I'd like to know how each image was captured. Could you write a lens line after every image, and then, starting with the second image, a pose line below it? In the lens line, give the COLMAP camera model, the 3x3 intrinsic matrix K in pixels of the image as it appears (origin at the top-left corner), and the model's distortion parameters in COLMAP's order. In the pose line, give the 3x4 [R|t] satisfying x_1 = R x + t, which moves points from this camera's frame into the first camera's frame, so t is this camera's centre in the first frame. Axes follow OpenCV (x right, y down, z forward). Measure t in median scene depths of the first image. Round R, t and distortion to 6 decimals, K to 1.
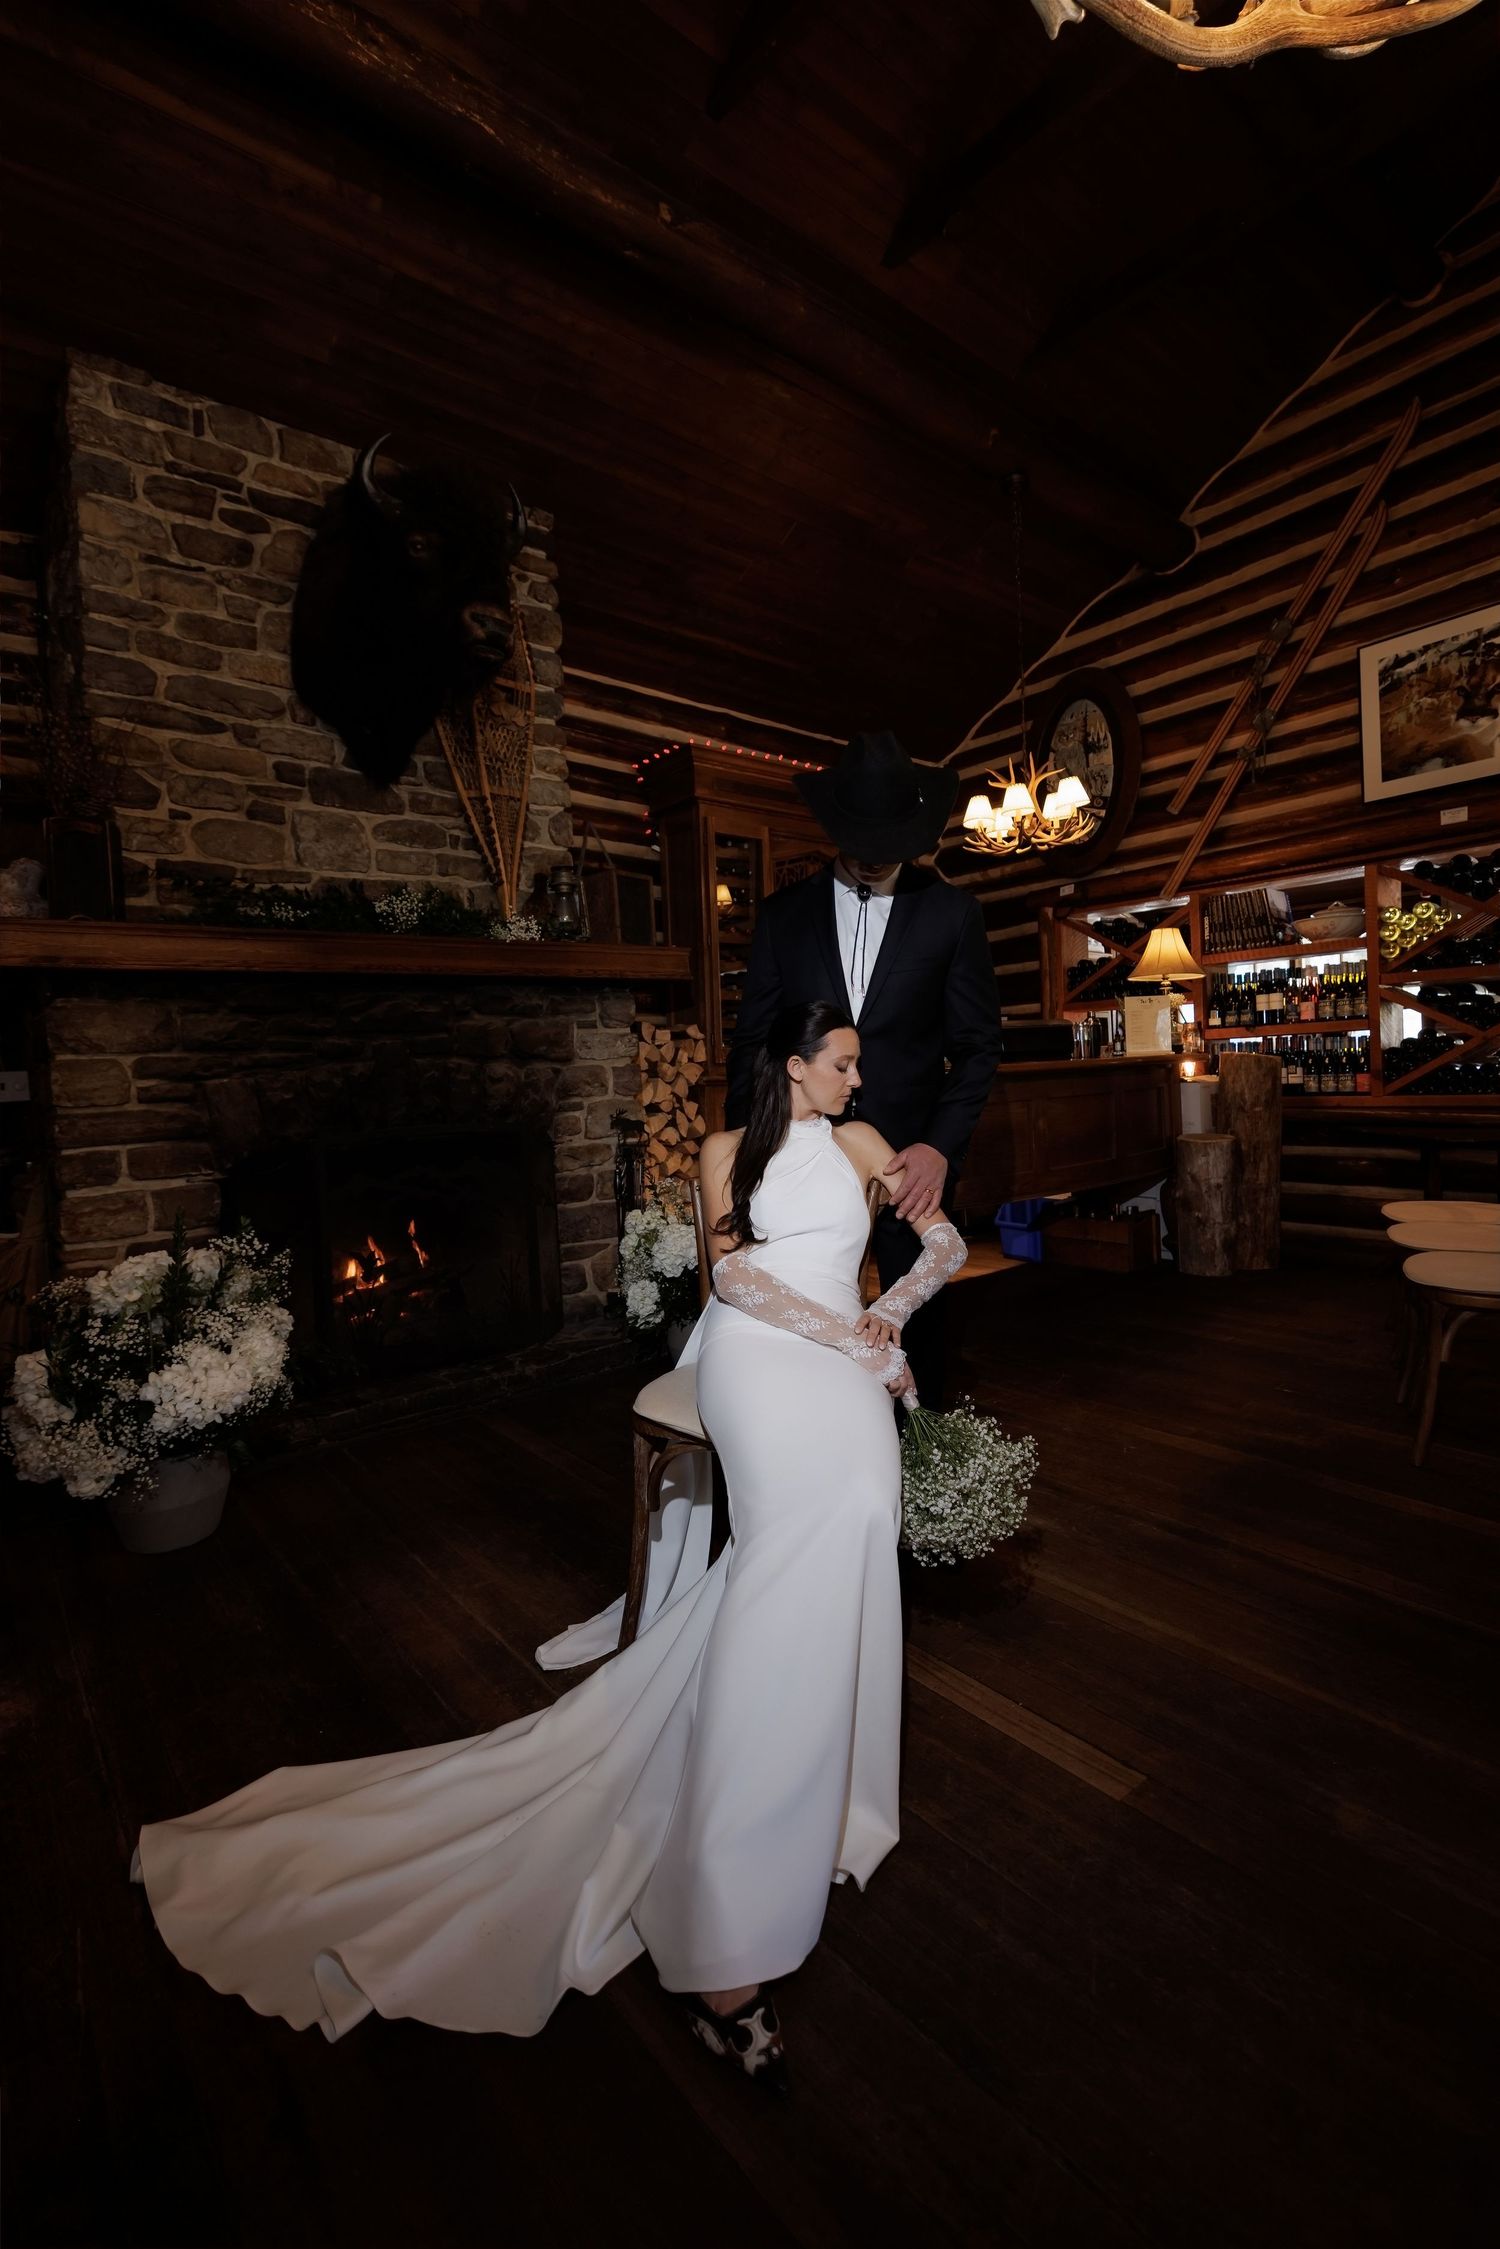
lens RADIAL K [[1024.6, 0, 756.3], [0, 1024.6, 1089.6], [0, 0, 1]] dist [0.004397, -0.001651]
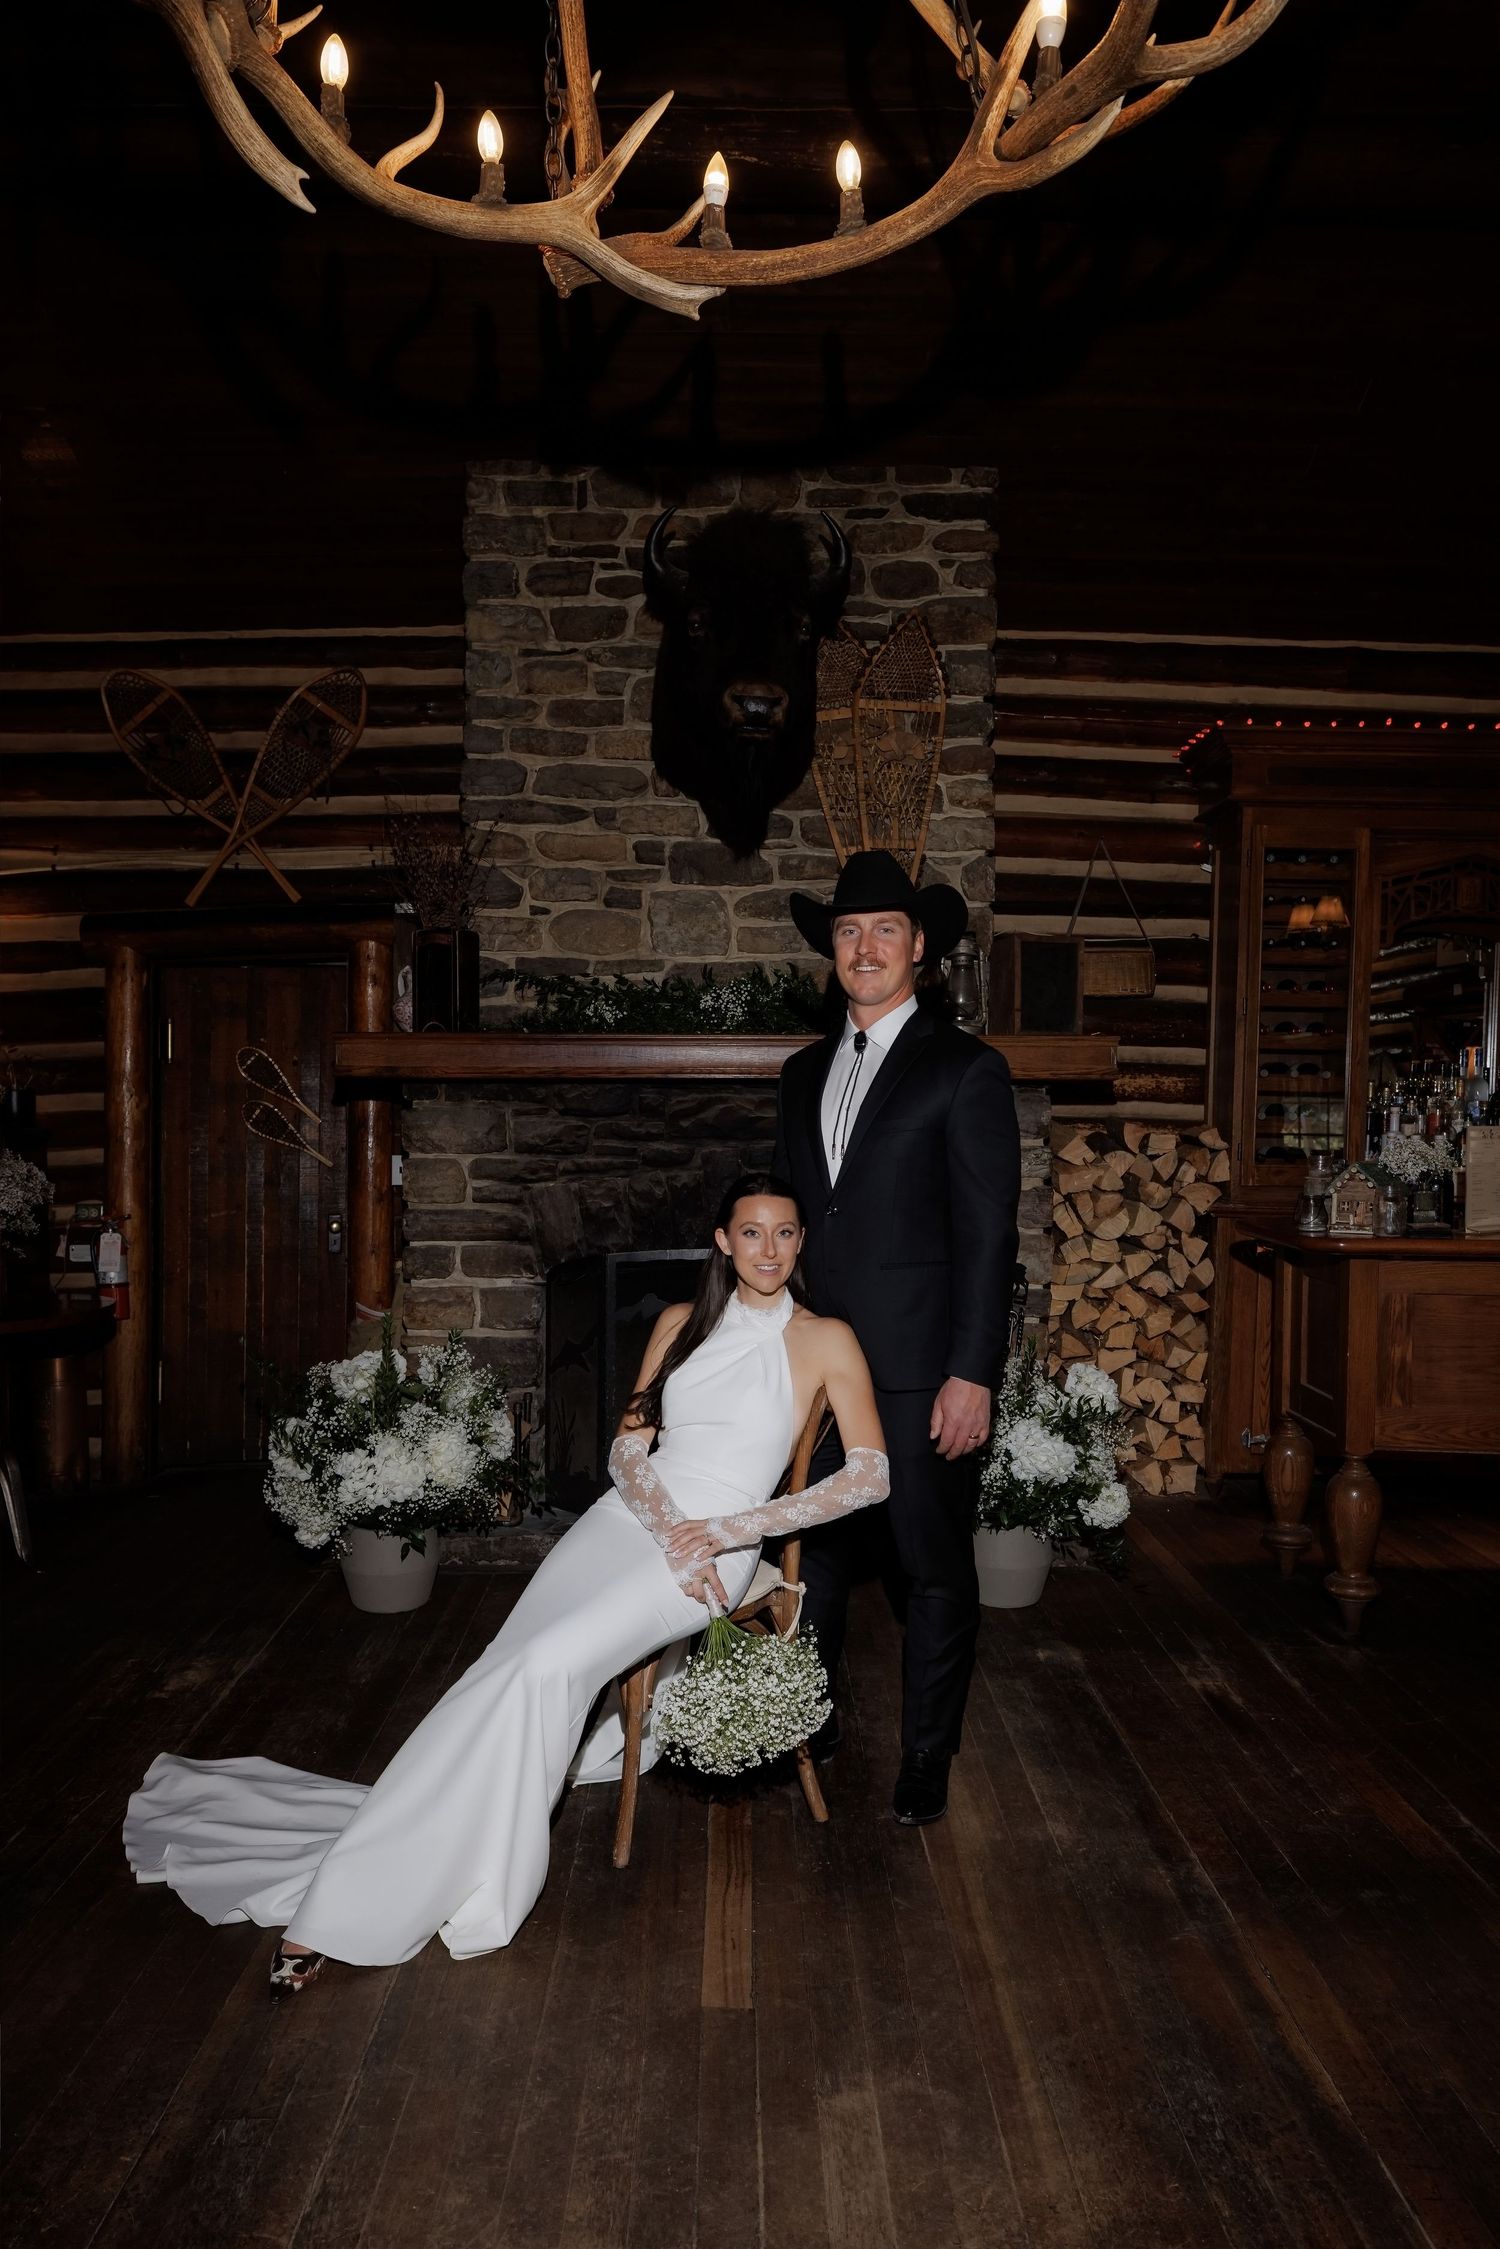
lens RADIAL K [[1726.8, 0, 761.3], [0, 1726.8, 1191.9], [0, 0, 1]] dist [-0.004250, 0.005678]
pose [[0.777185, 0.080918, -0.624048, 0.574081], [-0.056884, 0.996672, 0.058391, -0.093732], [0.626696, -0.009882, 0.779201, -0.138276]]
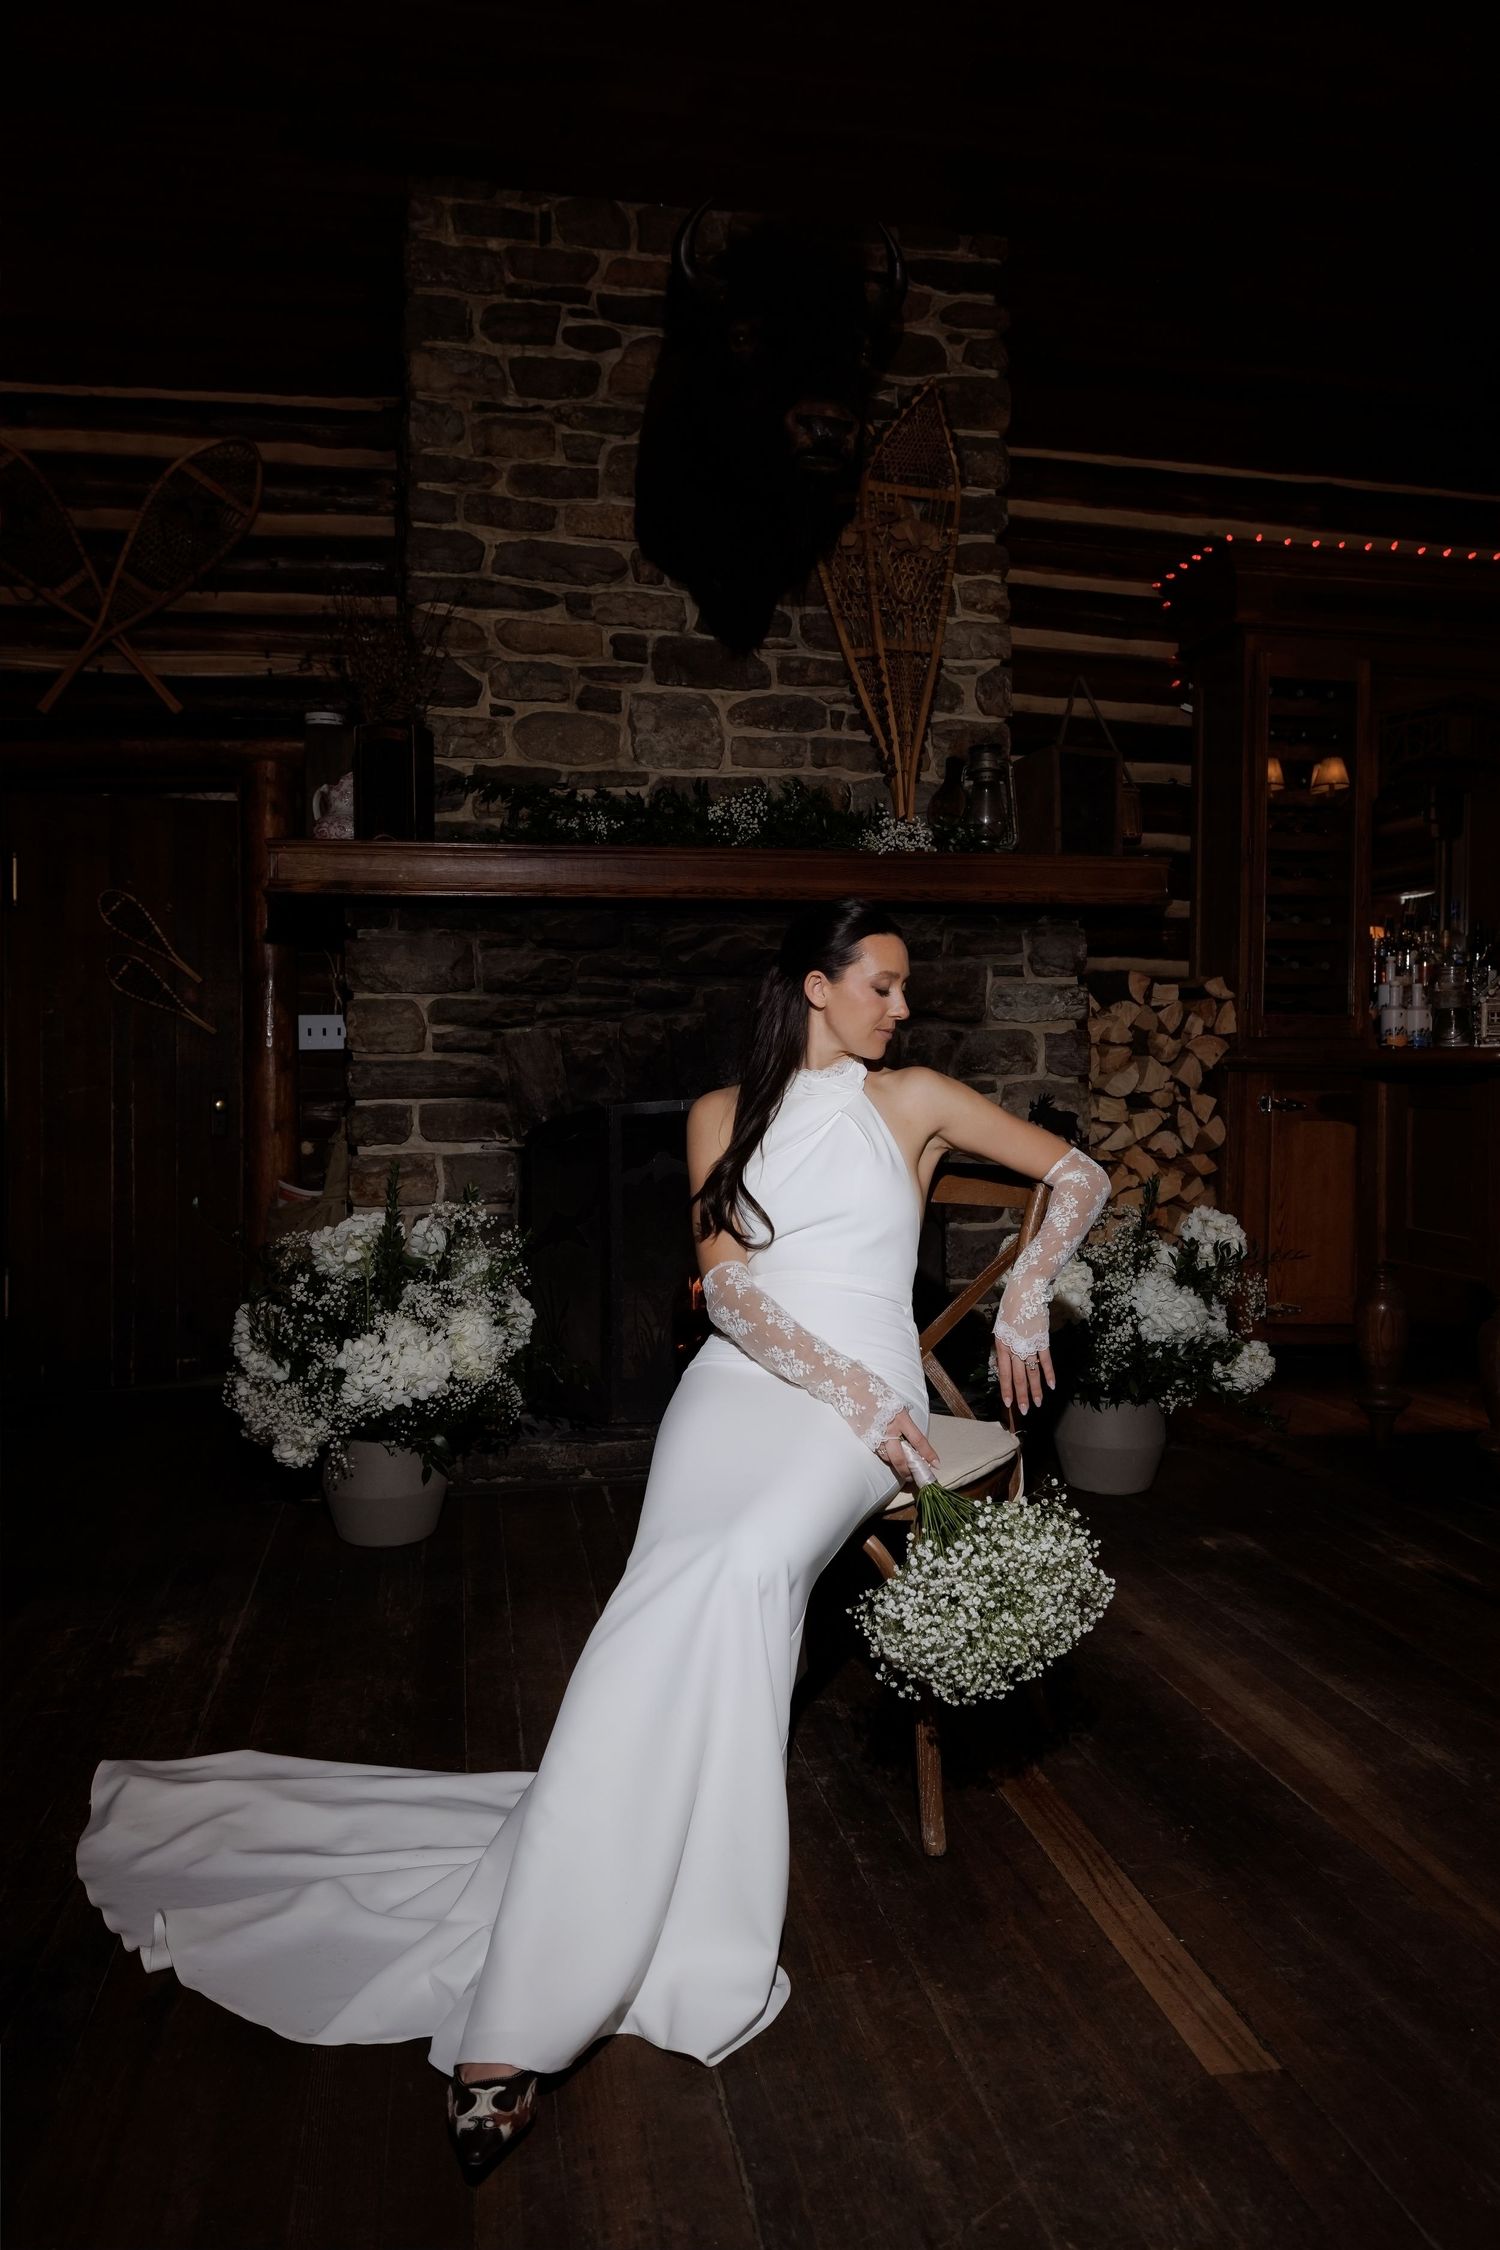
lens RADIAL K [[1588.7, 0, 768.2], [0, 1588.7, 1114.6], [0, 0, 1]] dist [0.008295, -0.005016]
pose [[0.878715, 0.051749, -0.474533, 0.226137], [-0.045829, 0.998660, 0.024043, 0.017004], [0.475141, 0.000620, 0.879909, -0.030023]]
